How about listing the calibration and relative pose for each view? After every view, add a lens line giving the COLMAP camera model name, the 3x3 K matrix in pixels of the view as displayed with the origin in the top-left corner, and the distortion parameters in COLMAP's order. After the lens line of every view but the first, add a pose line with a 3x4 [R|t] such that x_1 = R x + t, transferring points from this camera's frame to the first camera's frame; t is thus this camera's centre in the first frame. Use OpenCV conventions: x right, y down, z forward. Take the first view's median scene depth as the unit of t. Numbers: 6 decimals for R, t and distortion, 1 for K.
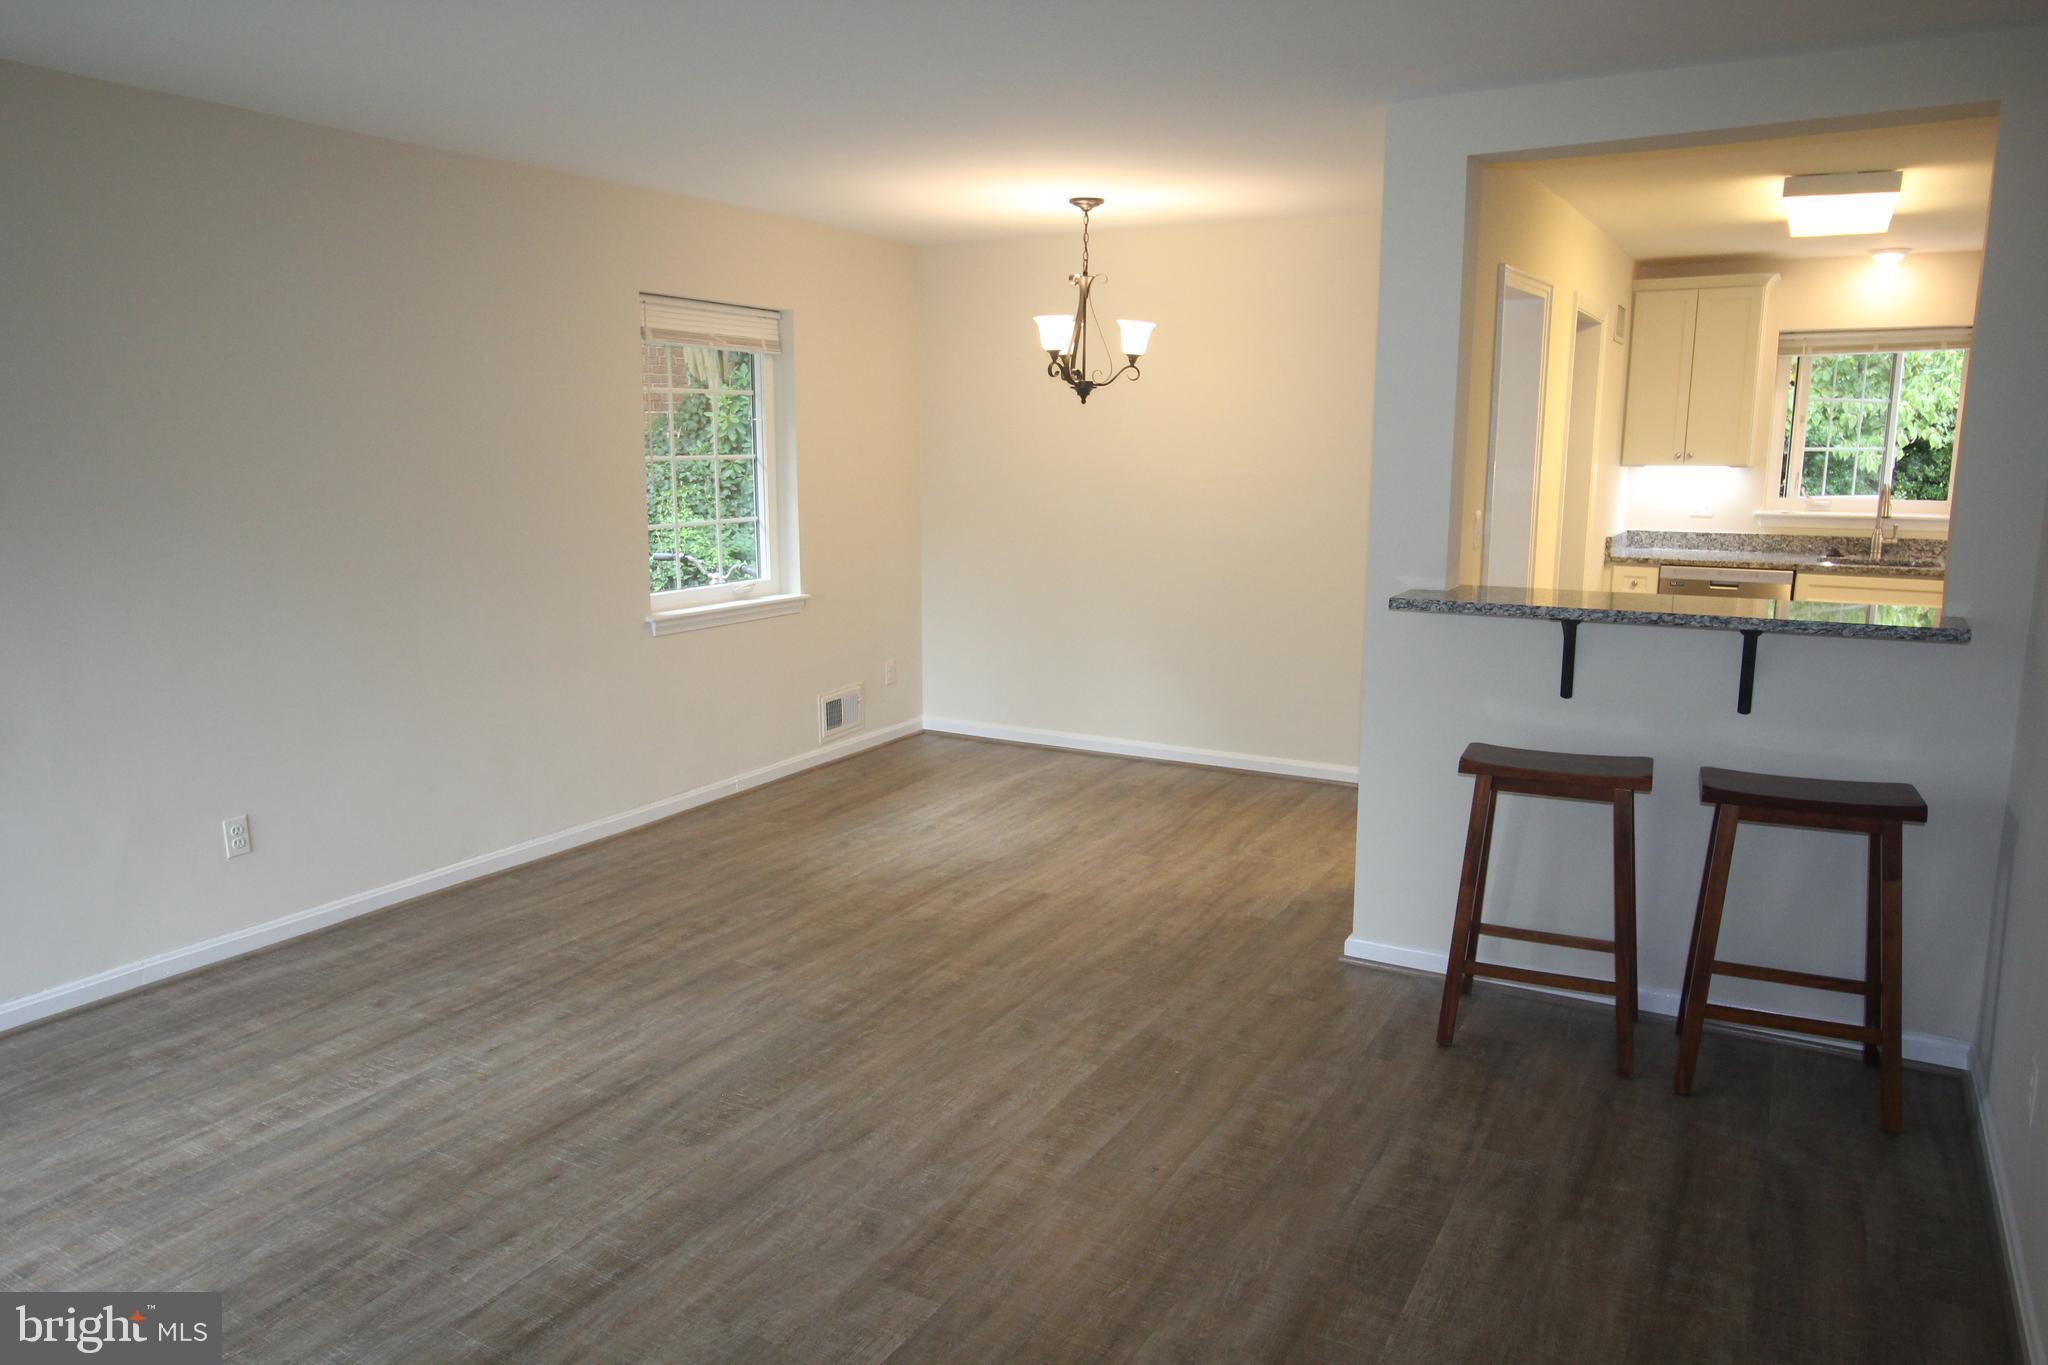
lens RADIAL K [[1361.6, 0, 1022.1], [0, 1361.6, 690.7], [0, 0, 1]] dist [-0.003529, 0.002605]
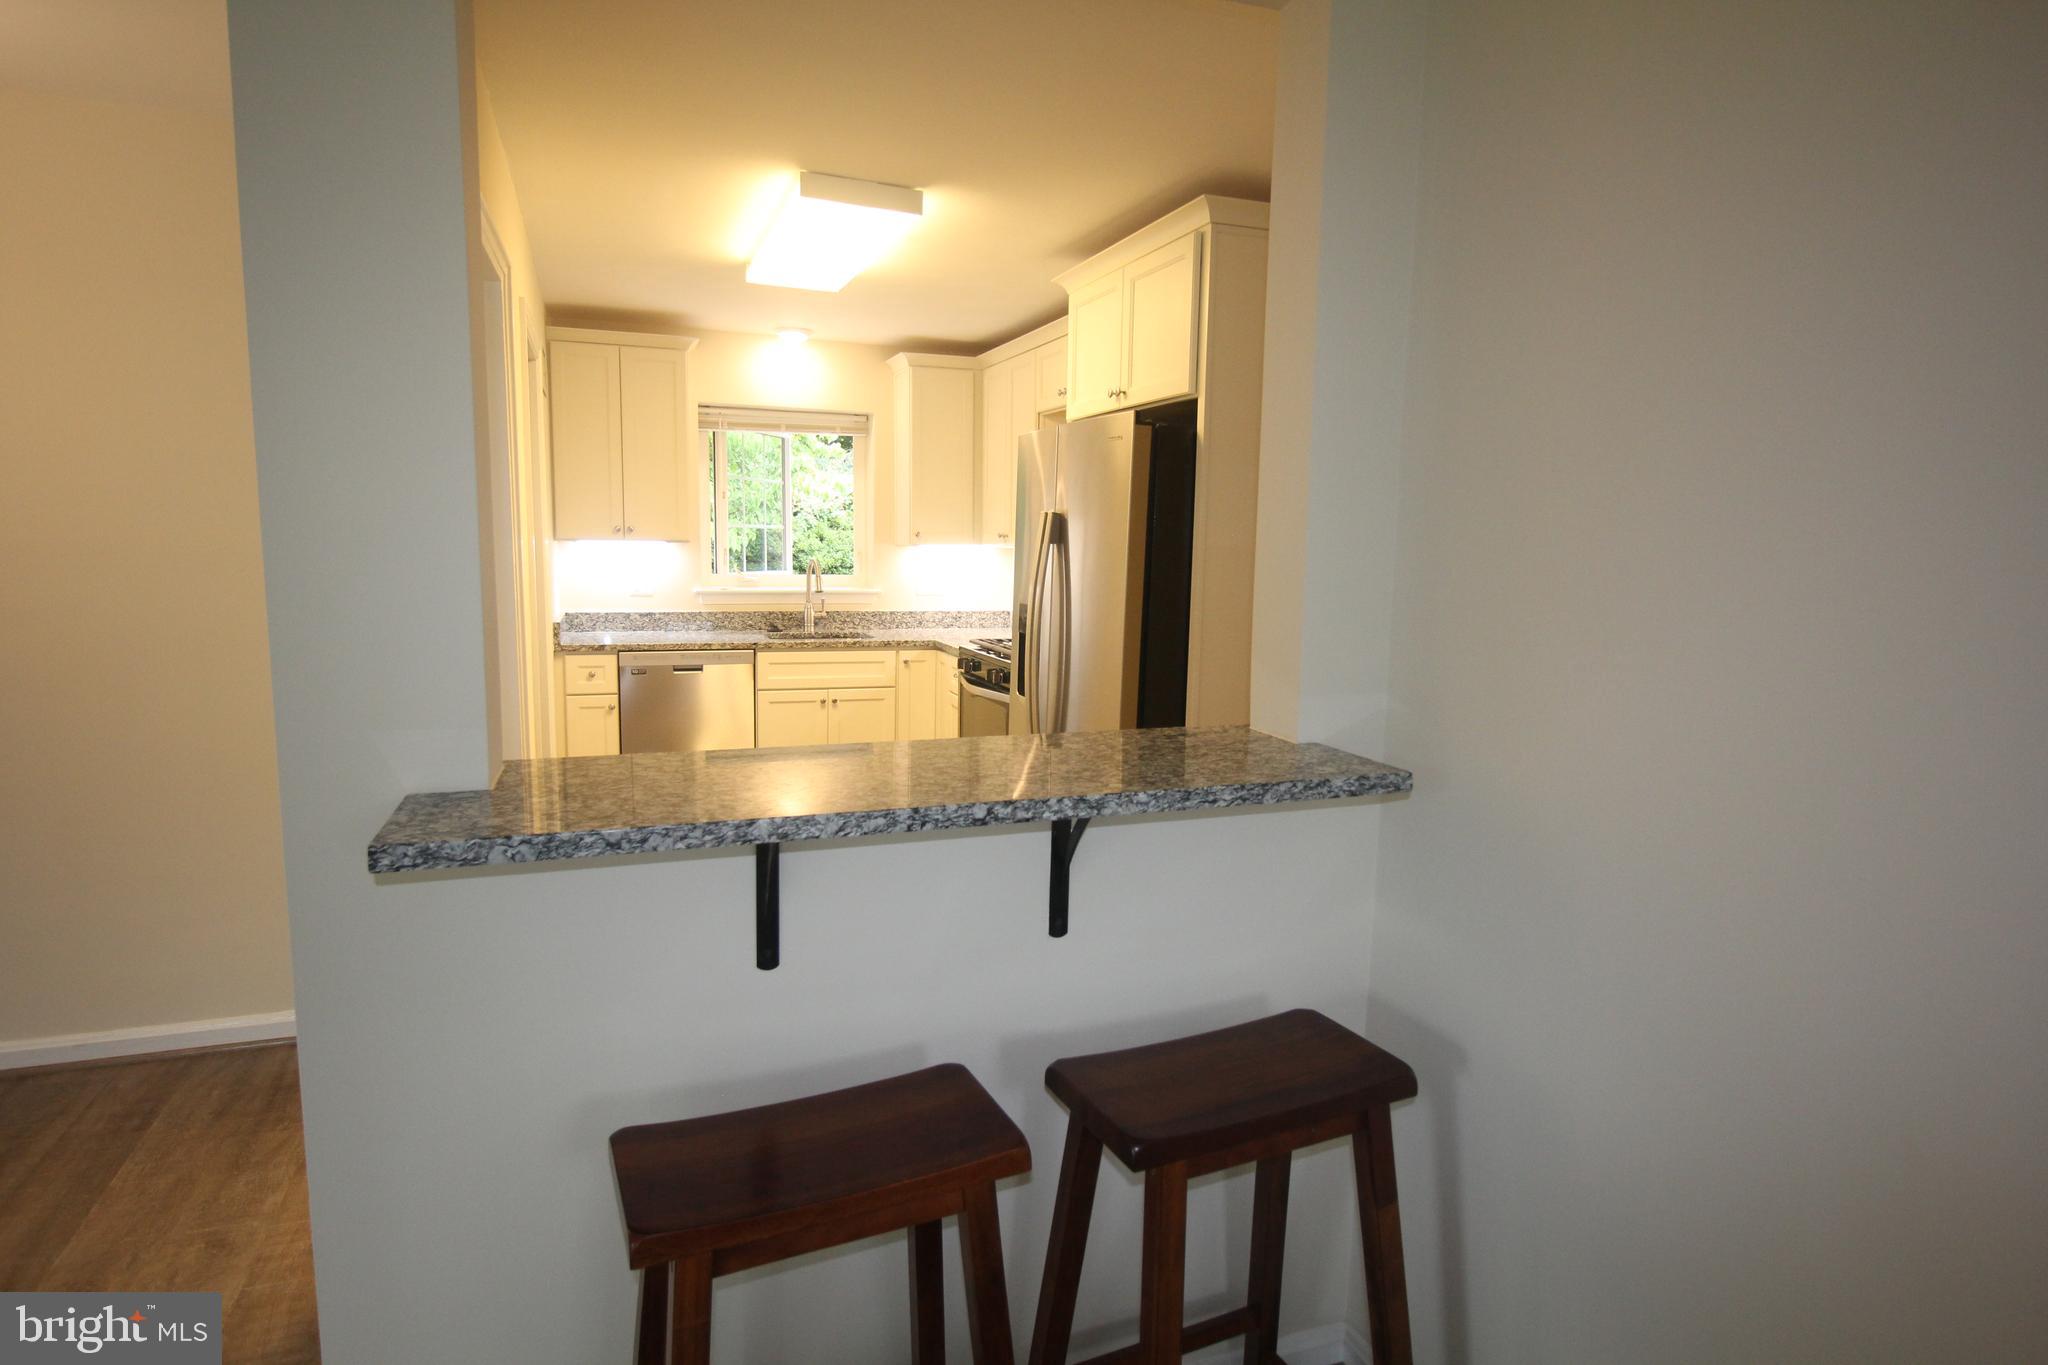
lens RADIAL K [[1124.2, 0, 1026.9], [0, 1124.2, 678.9], [0, 0, 1]] dist [-0.003951, -0.004623]
pose [[0.633203, -0.084843, 0.769322, 0.076739], [0.123148, 0.992355, 0.008081, -0.048233], [-0.764126, 0.089624, 0.638810, 0.336125]]
